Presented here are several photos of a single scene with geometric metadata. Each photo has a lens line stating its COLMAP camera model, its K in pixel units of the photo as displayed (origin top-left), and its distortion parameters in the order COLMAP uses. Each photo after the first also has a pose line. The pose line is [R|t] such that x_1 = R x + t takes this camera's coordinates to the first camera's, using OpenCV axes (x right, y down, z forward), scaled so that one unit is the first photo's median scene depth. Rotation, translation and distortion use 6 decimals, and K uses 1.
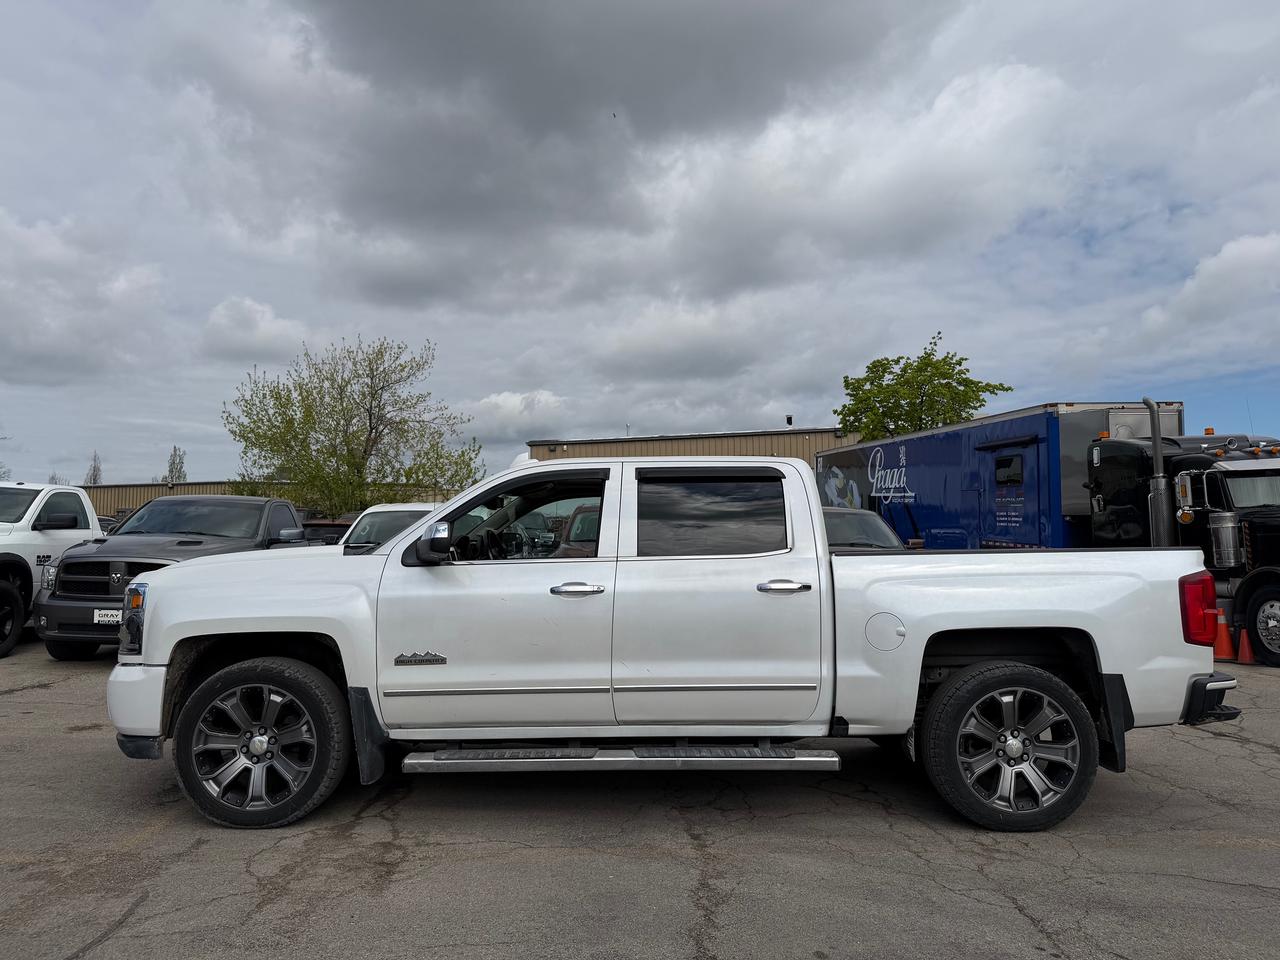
lens RADIAL K [[895.4, 0, 664.7], [0, 895.4, 500.5], [0, 0, 1]] dist [0.060664, -0.135000]
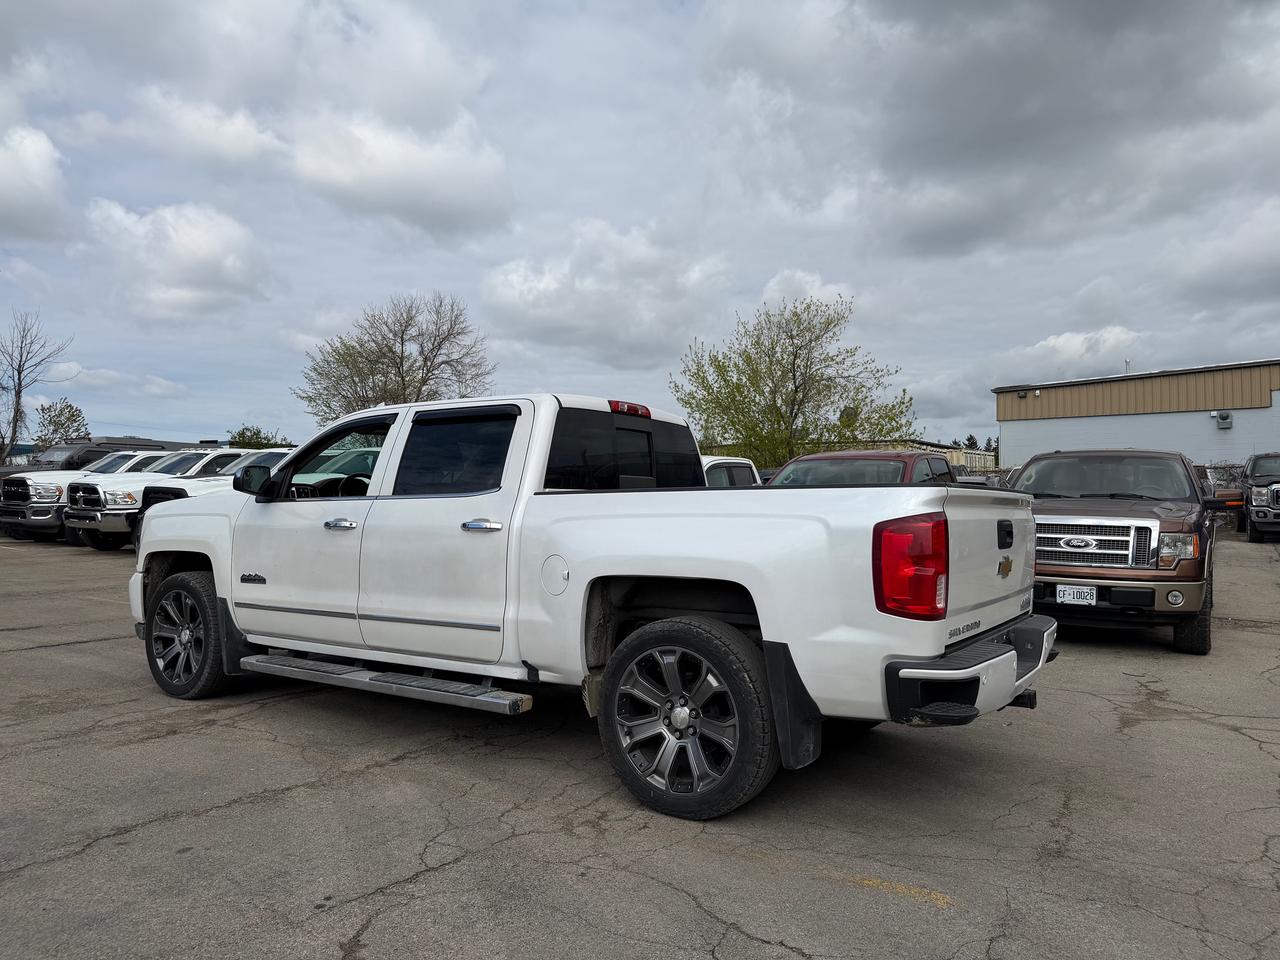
lens RADIAL K [[927.5, 0, 640.0], [0, 927.5, 480.0], [0, 0, 1]] dist [0.039749, -0.064041]
pose [[0.813980, -0.011577, -0.580777, 0.139133], [0.023903, 0.999622, 0.013575, 0.005897], [0.580401, -0.024932, 0.813949, 0.042992]]
